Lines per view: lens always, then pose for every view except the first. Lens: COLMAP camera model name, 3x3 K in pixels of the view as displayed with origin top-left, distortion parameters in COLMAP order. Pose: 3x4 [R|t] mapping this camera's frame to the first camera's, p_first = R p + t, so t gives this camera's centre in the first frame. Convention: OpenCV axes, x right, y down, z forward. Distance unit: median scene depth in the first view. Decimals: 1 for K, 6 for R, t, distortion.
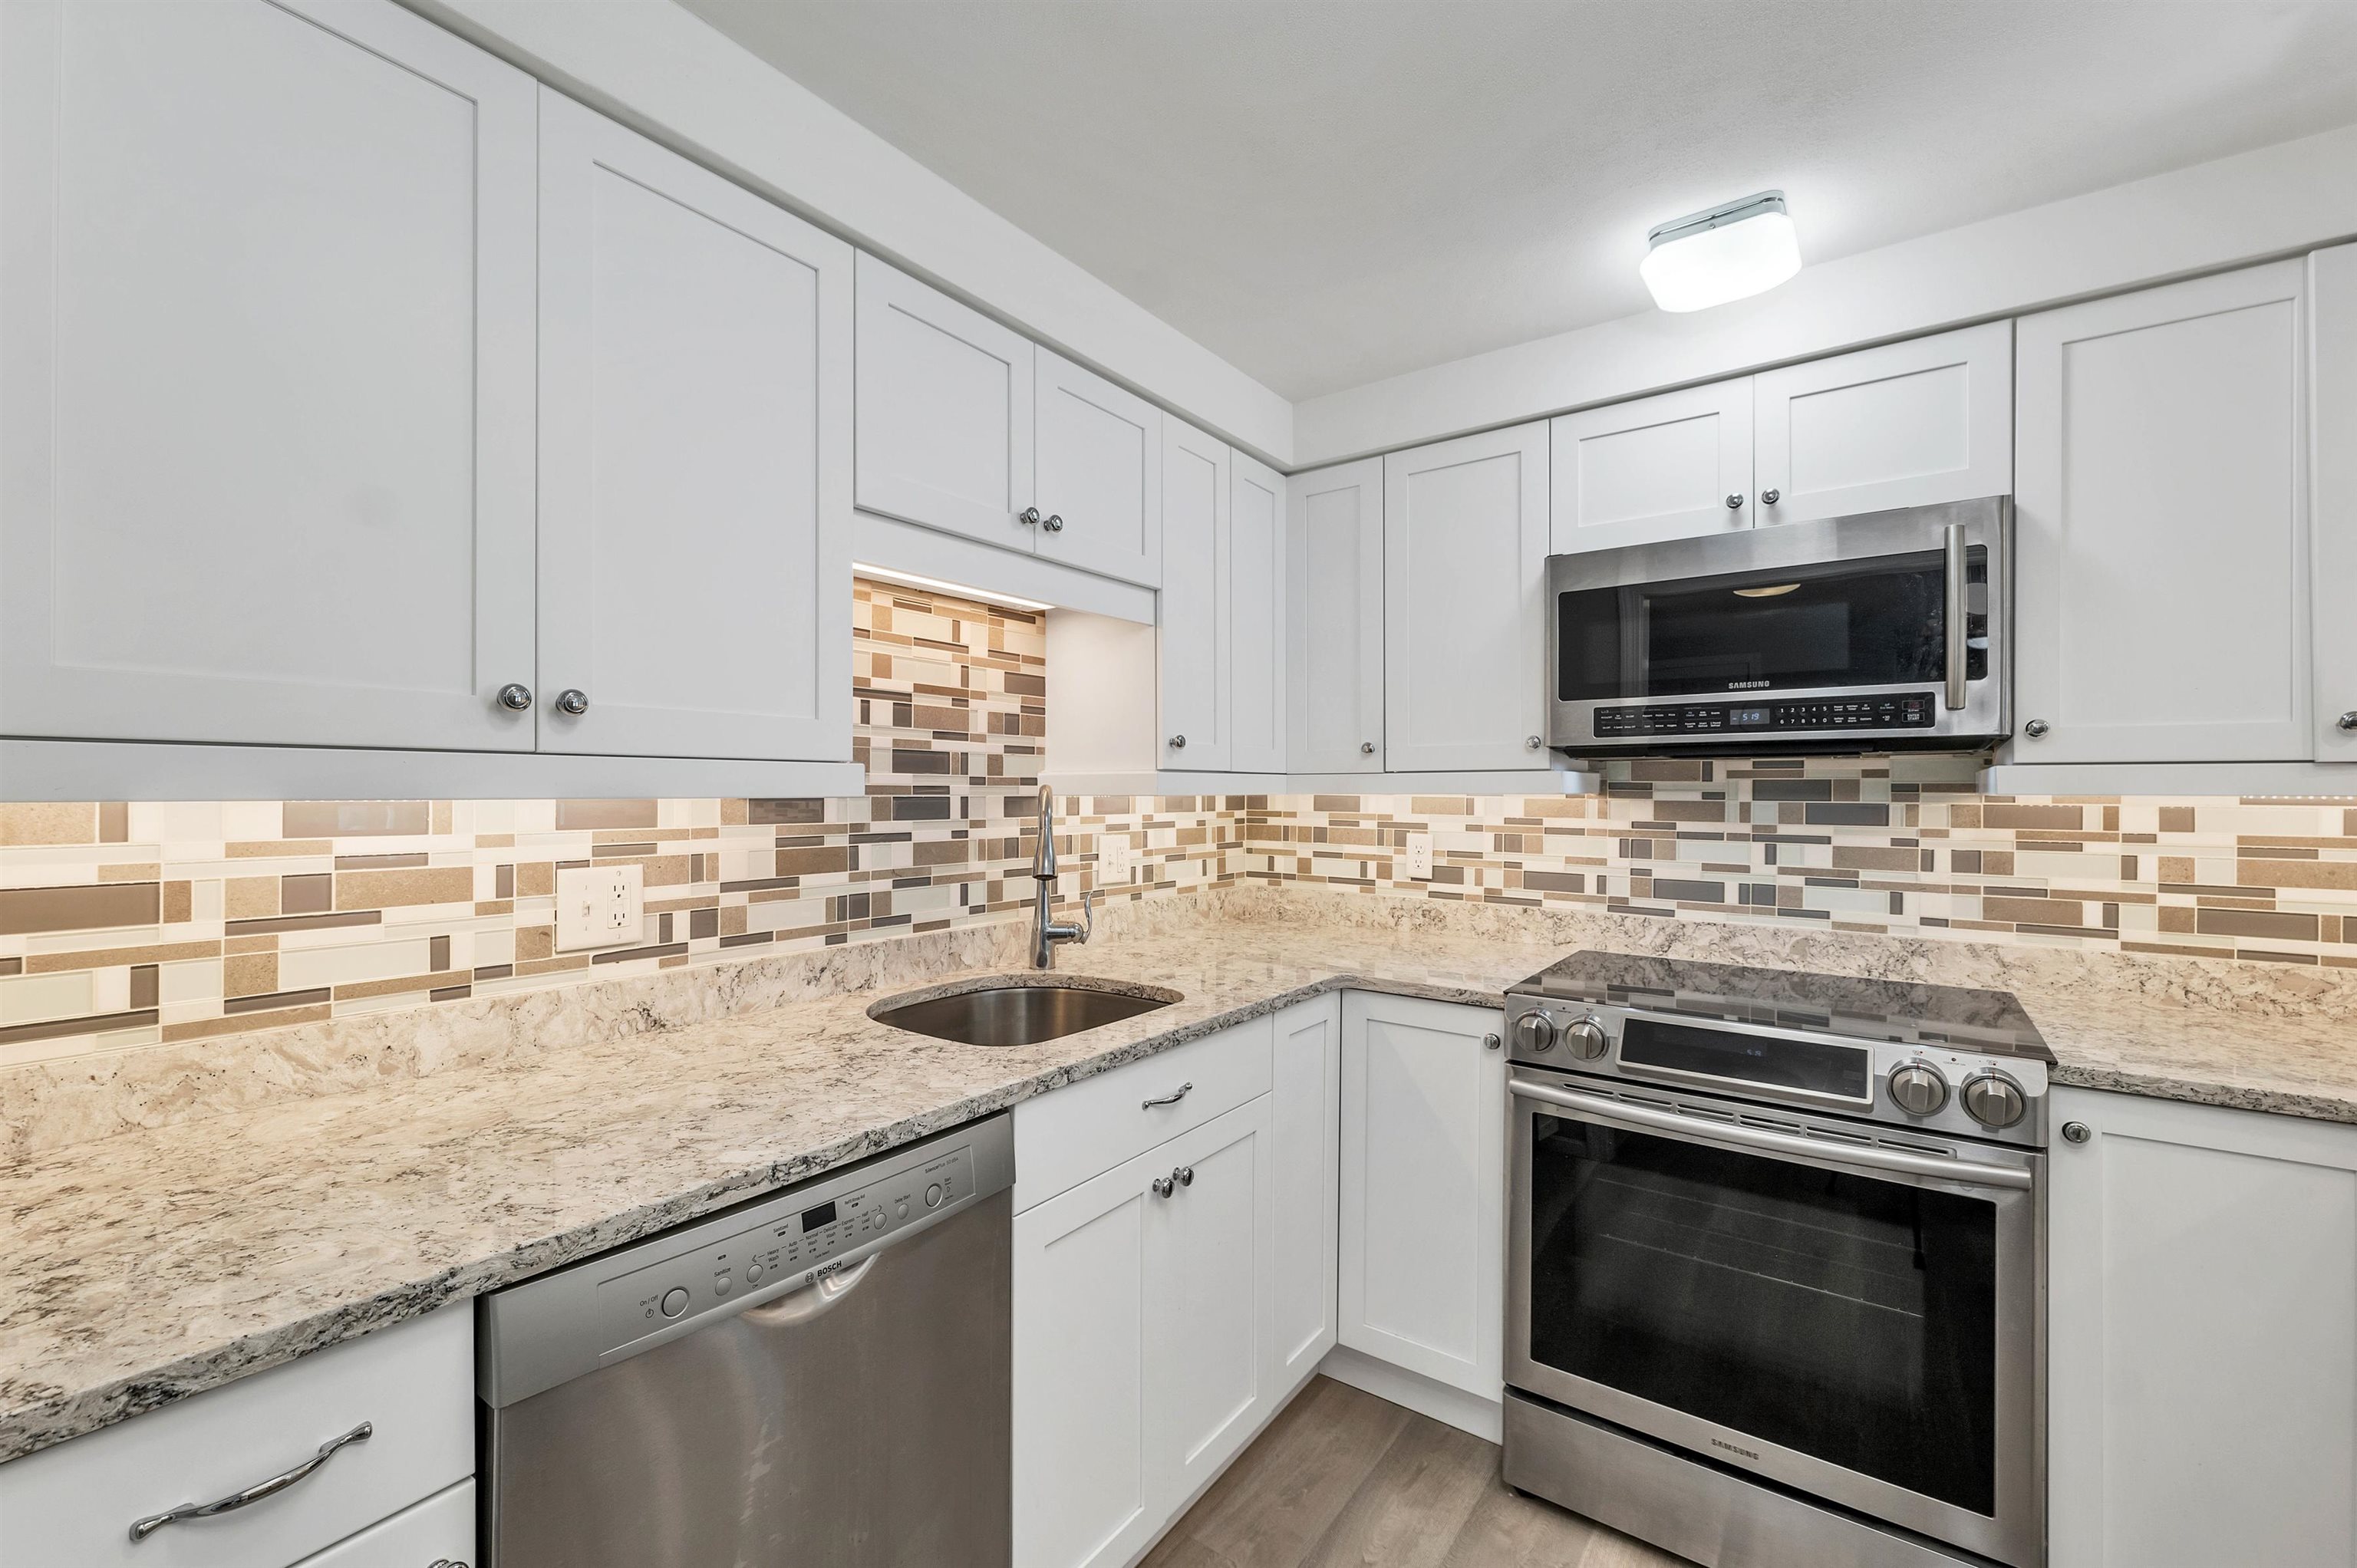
lens RADIAL K [[981.3, 0, 1169.7], [0, 981.3, 792.4], [0, 0, 1]] dist [-0.001655, -0.000031]
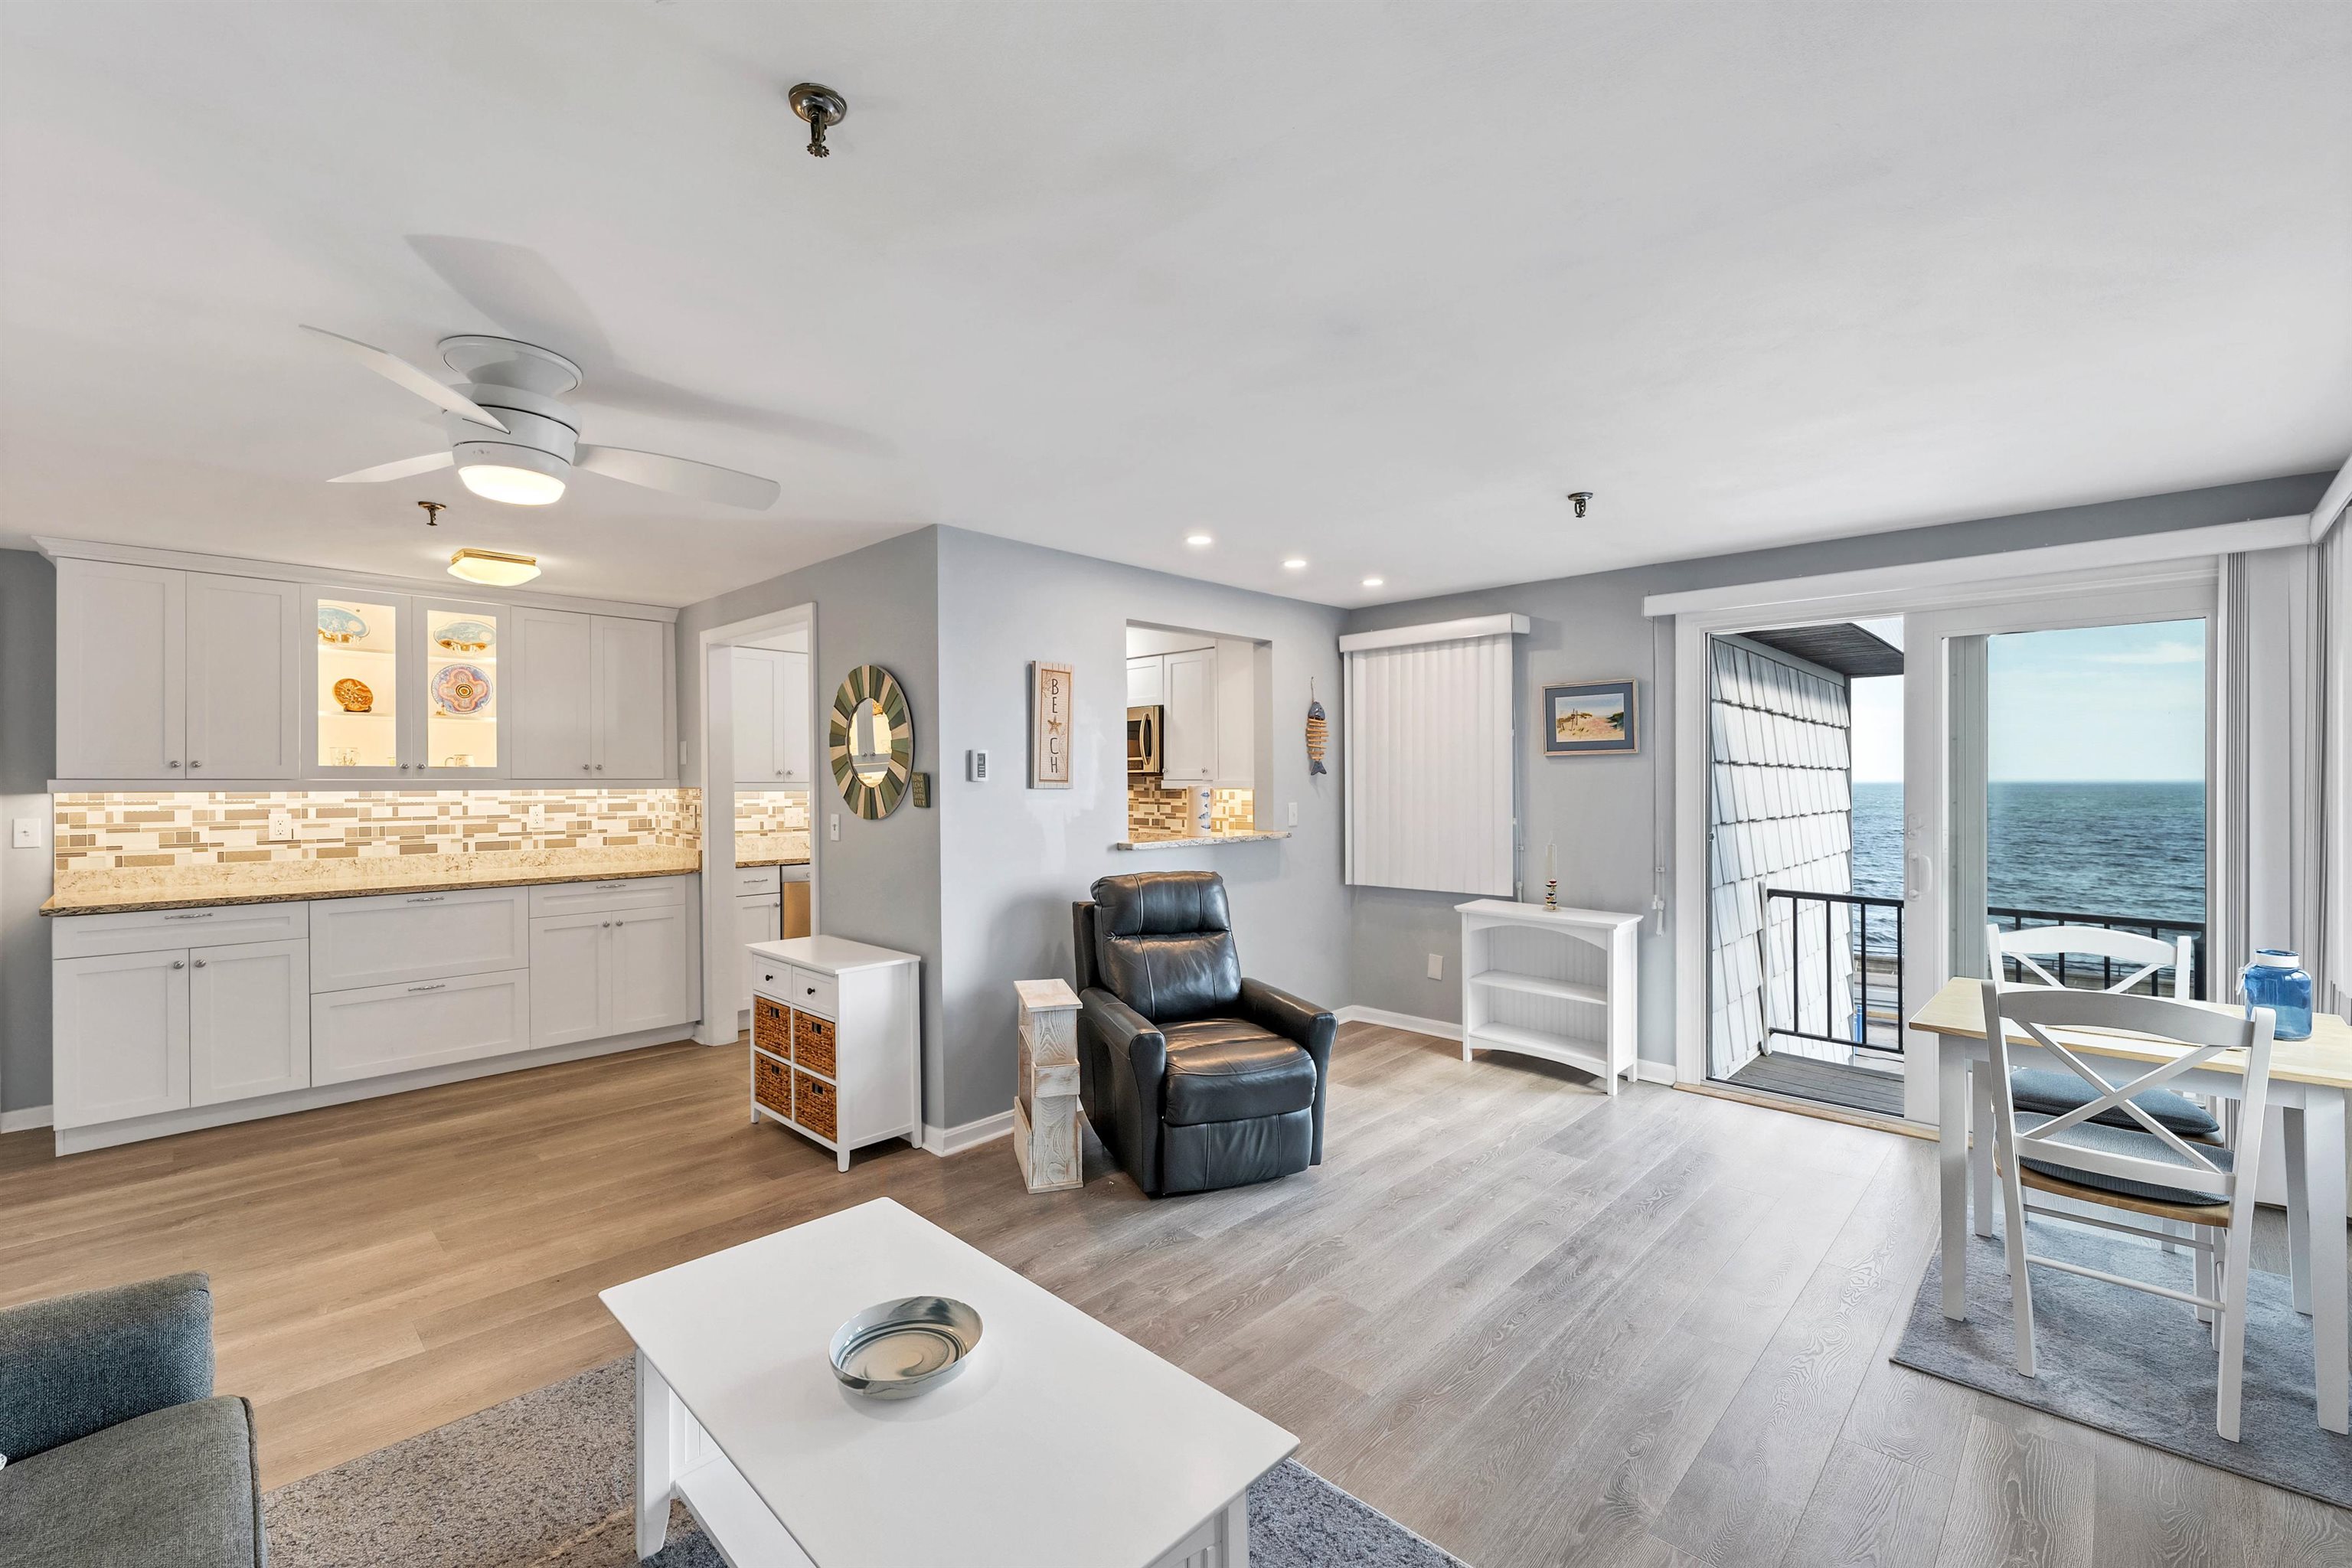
lens RADIAL K [[976.4, 0, 1165.3], [0, 976.4, 787.9], [0, 0, 1]] dist [-0.000192, -0.000483]
pose [[0.989854, -0.005244, -0.141995, 1.018837], [0.005343, 0.999986, 0.000314, -0.000955], [0.141991, -0.001070, 0.989867, -1.871378]]
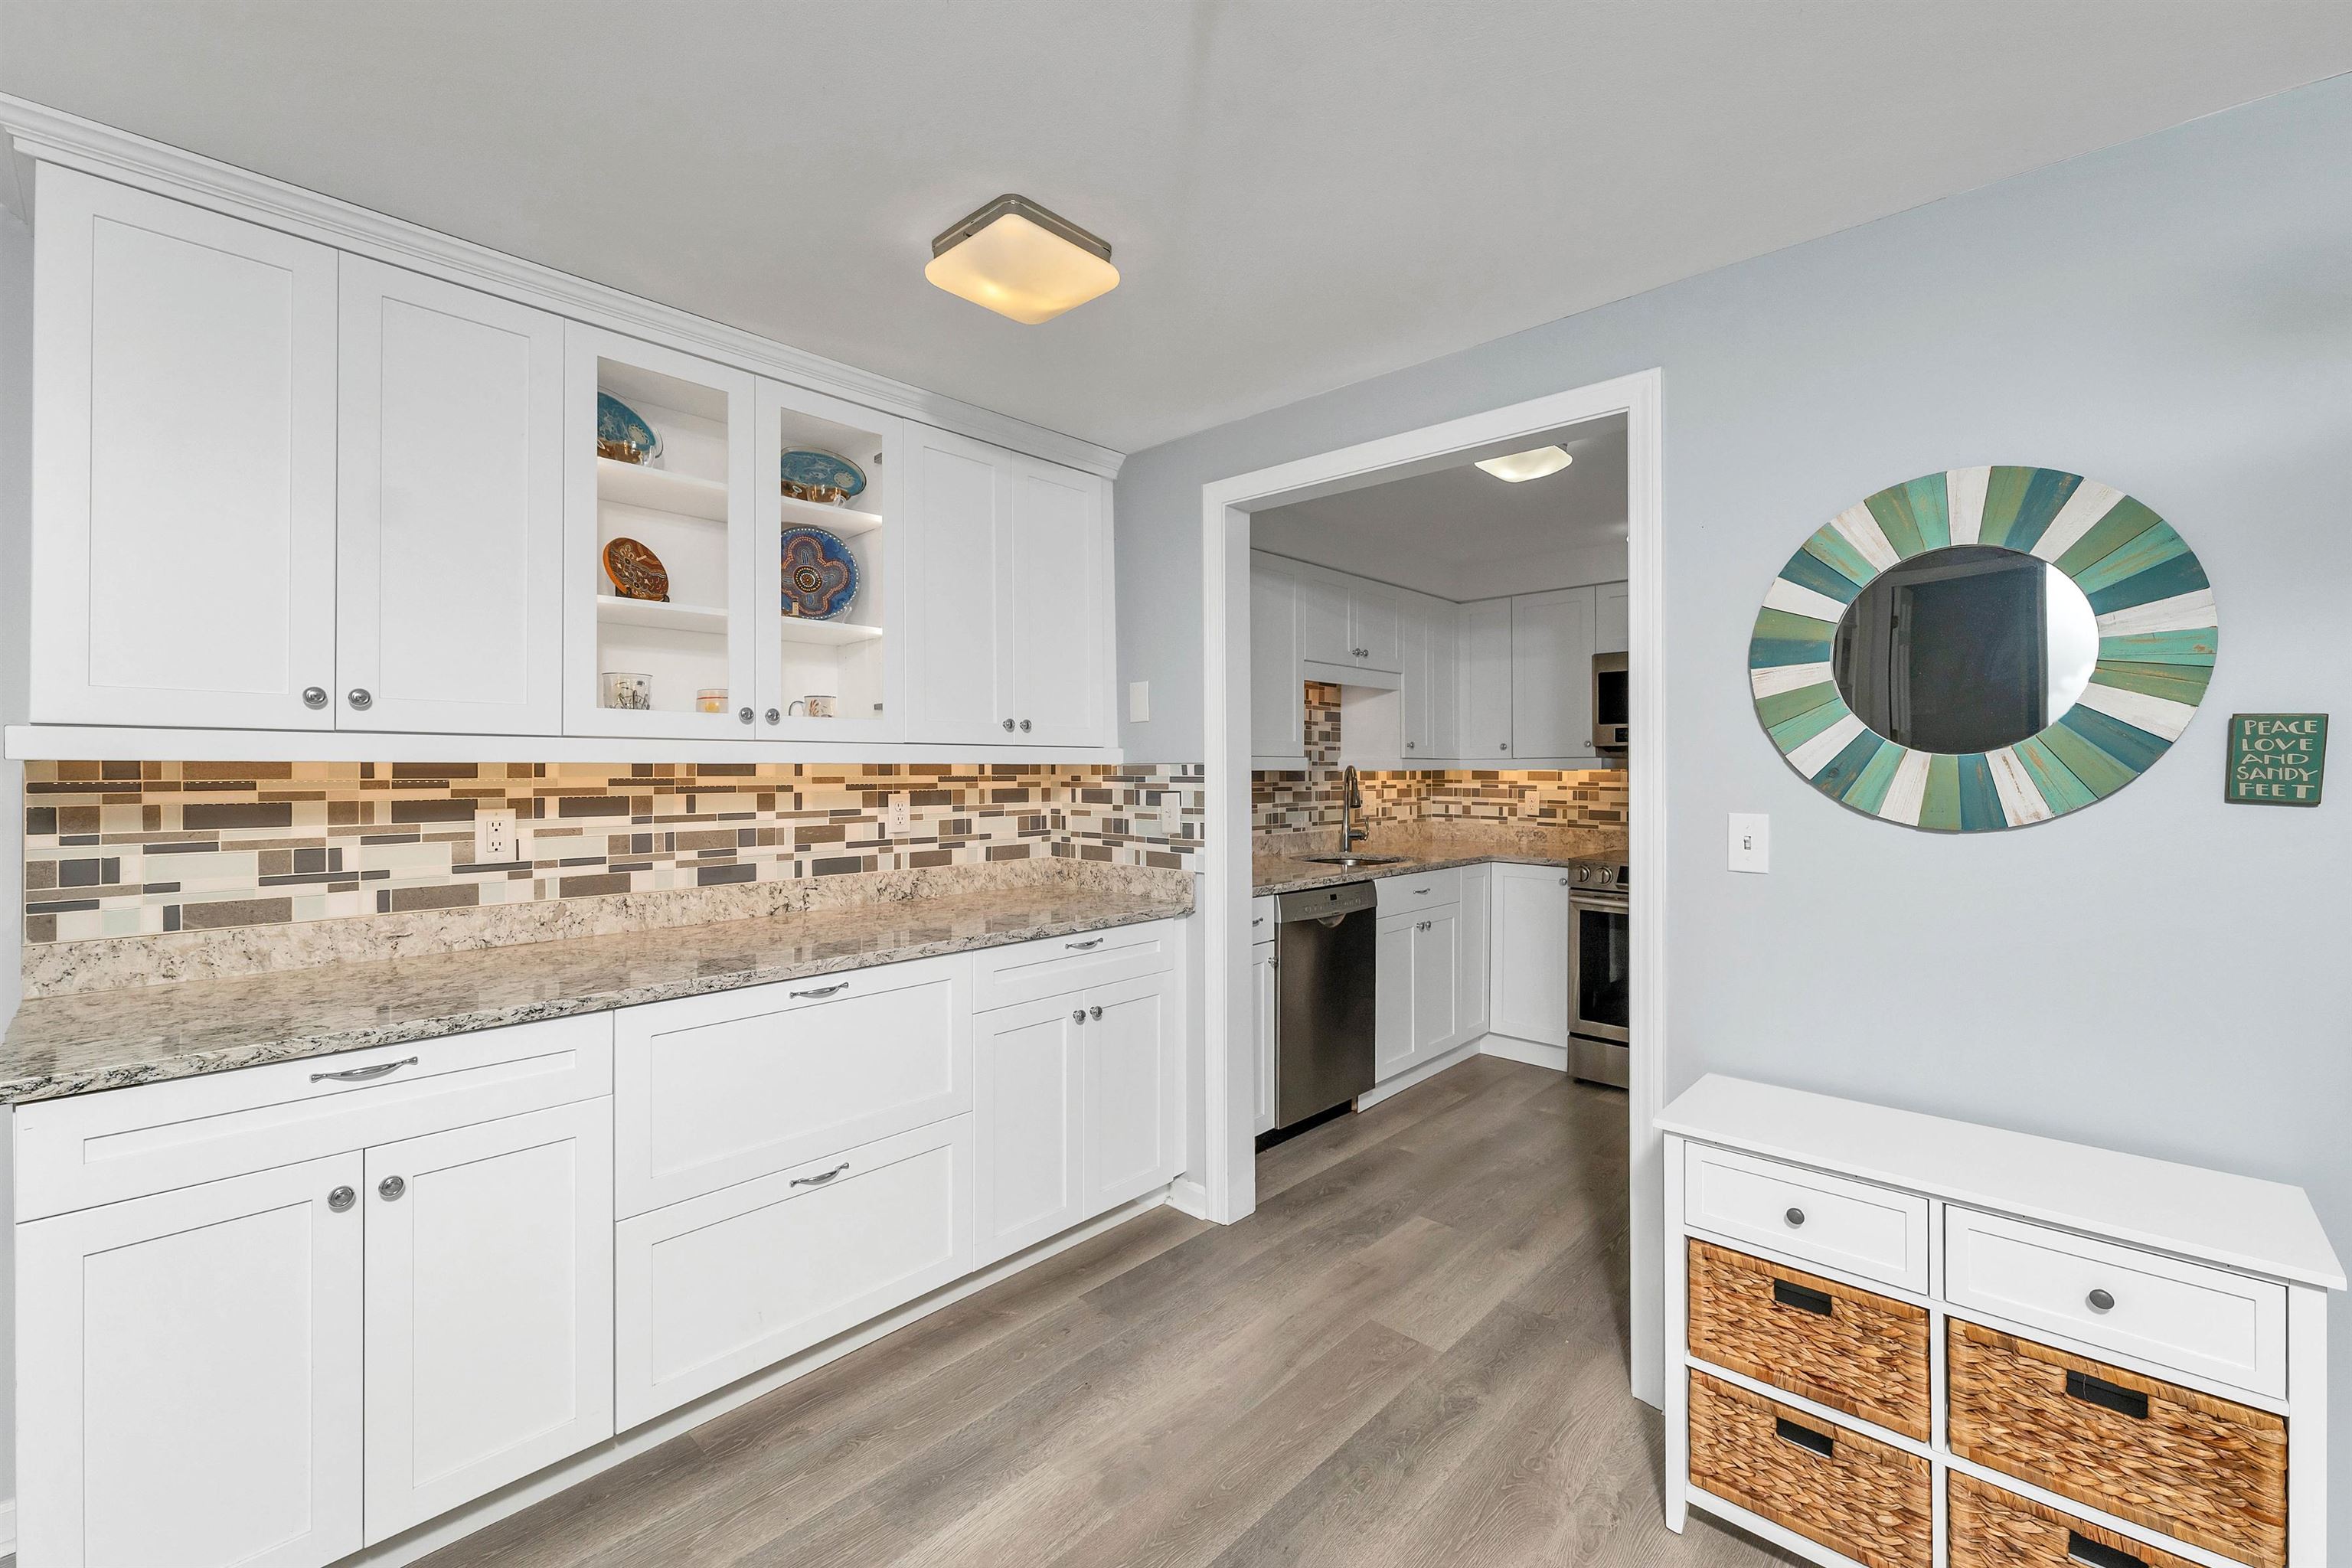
lens RADIAL K [[976.4, 0, 1172.3], [0, 976.4, 764.9], [0, 0, 1]] dist [-0.000192, -0.000483]
pose [[0.992583, -0.002822, -0.121537, -0.227890], [0.001741, 0.999958, -0.009005, 0.008932], [0.121557, 0.008726, 0.992546, -1.063968]]
